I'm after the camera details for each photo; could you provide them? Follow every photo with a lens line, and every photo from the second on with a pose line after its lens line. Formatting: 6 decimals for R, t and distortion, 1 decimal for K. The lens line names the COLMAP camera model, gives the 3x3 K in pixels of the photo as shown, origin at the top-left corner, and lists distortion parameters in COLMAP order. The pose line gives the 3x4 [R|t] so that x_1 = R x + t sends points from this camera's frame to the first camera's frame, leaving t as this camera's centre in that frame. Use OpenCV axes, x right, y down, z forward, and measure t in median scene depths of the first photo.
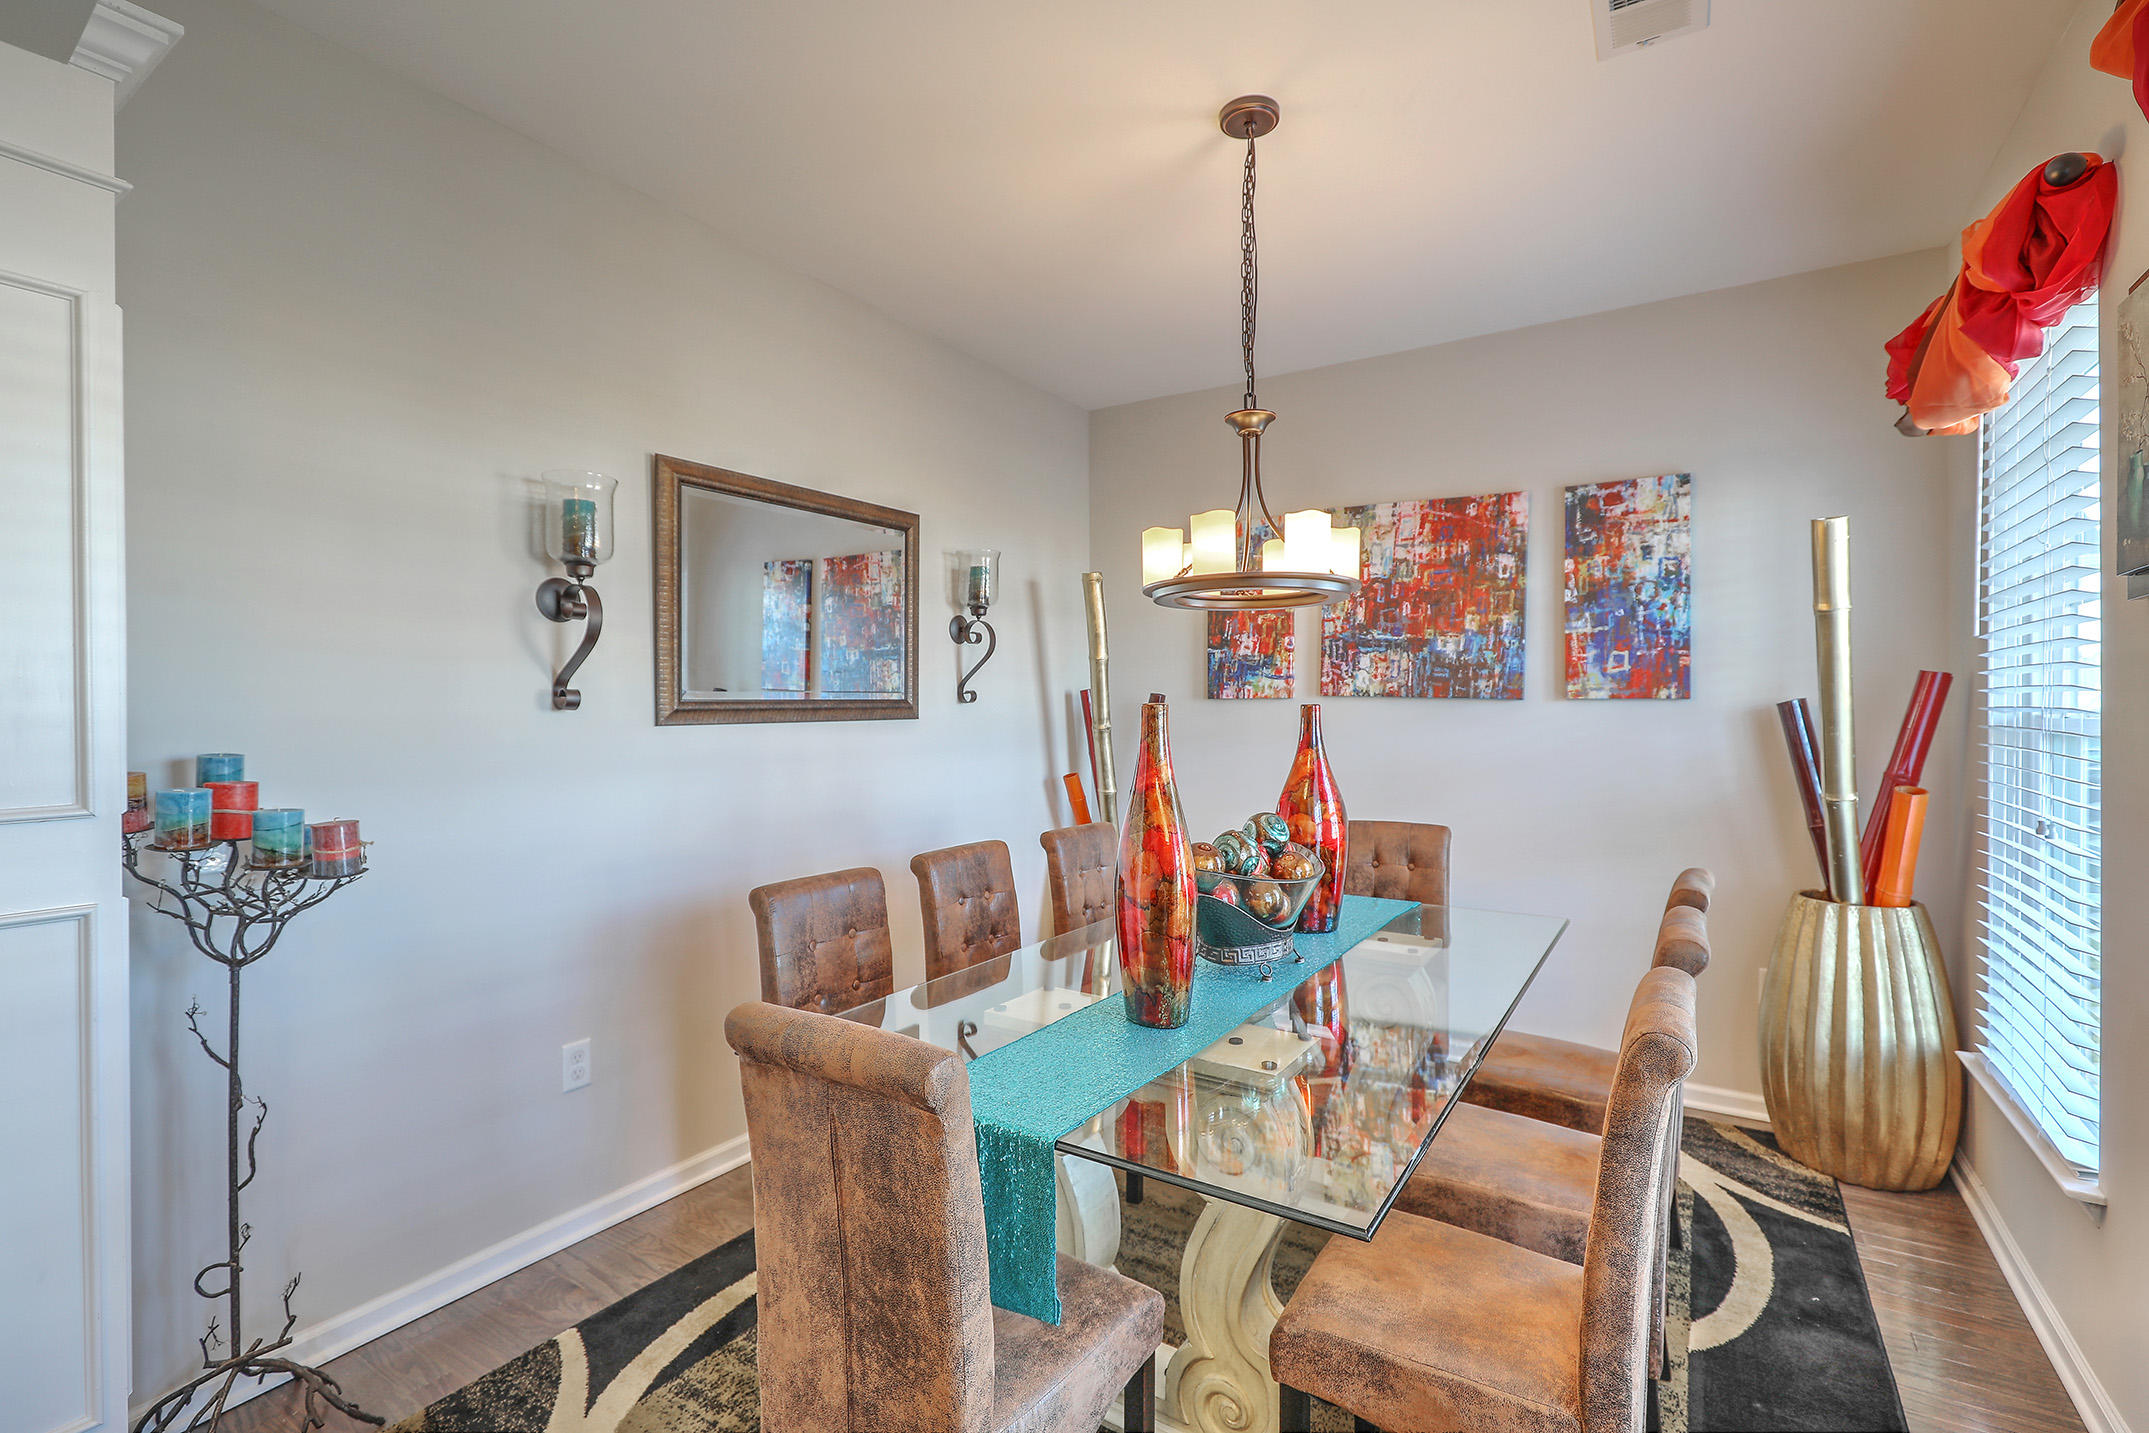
lens RADIAL K [[969.8, 0, 1077.7], [0, 969.8, 712.8], [0, 0, 1]] dist [-0.000438, 0.001533]
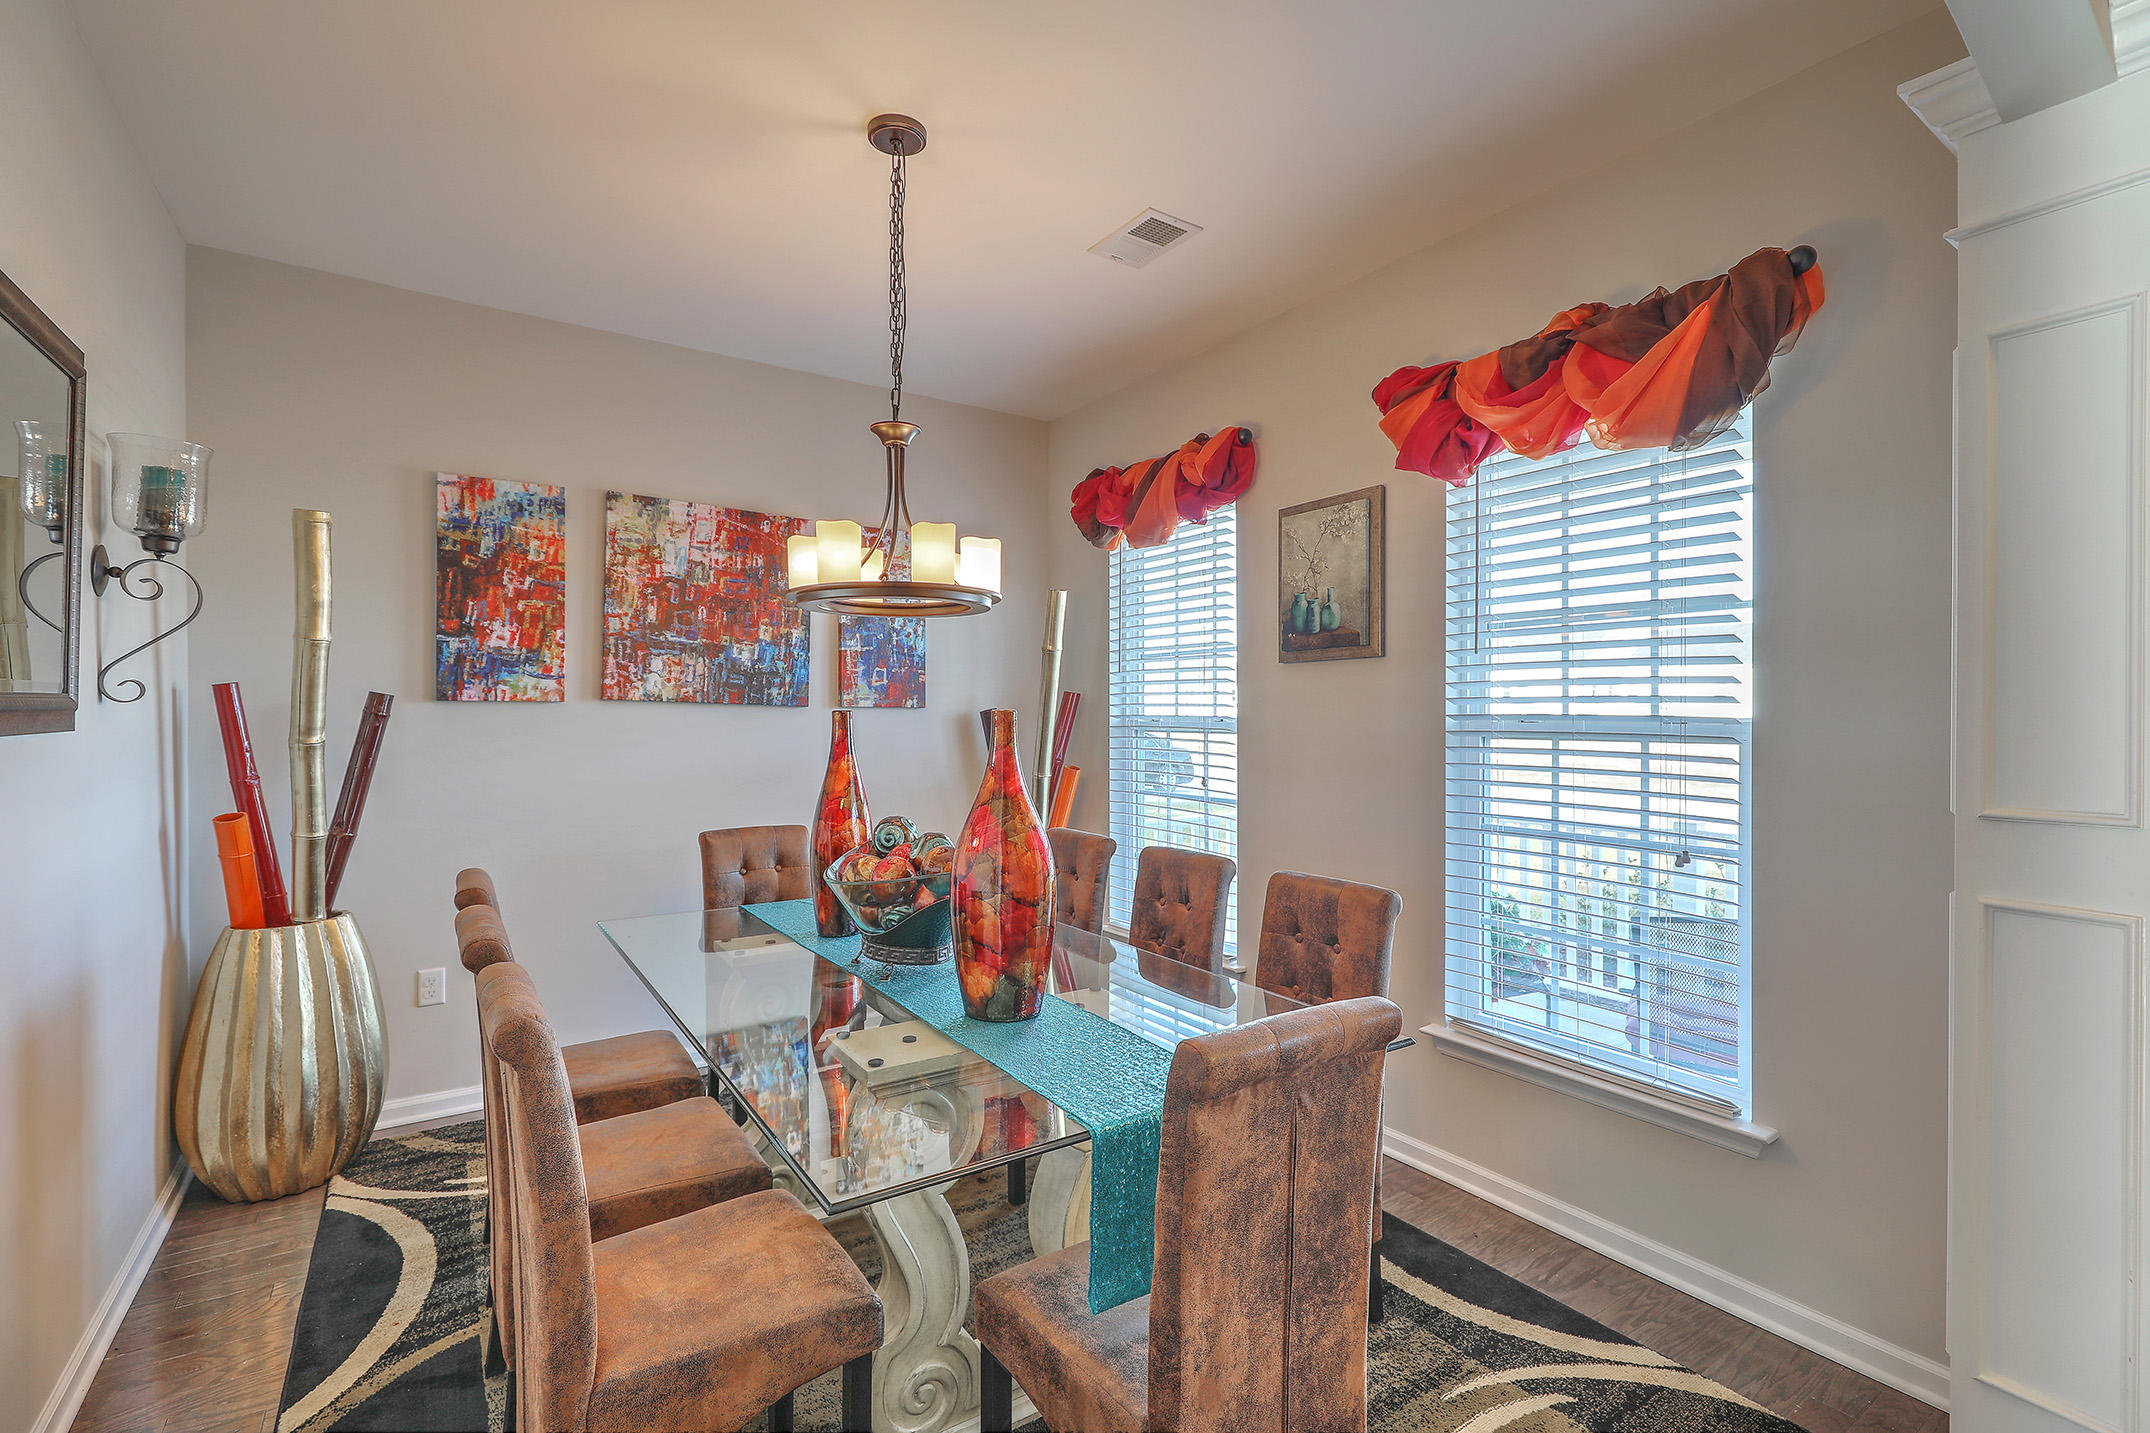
lens RADIAL K [[970.2, 0, 1084.4], [0, 970.2, 721.1], [0, 0, 1]] dist [-0.000438, 0.001533]
pose [[0.382724, -0.003145, 0.923857, -0.425321], [0.001031, 0.999995, 0.002977, -0.000071], [-0.923862, -0.000187, 0.382726, 0.265859]]
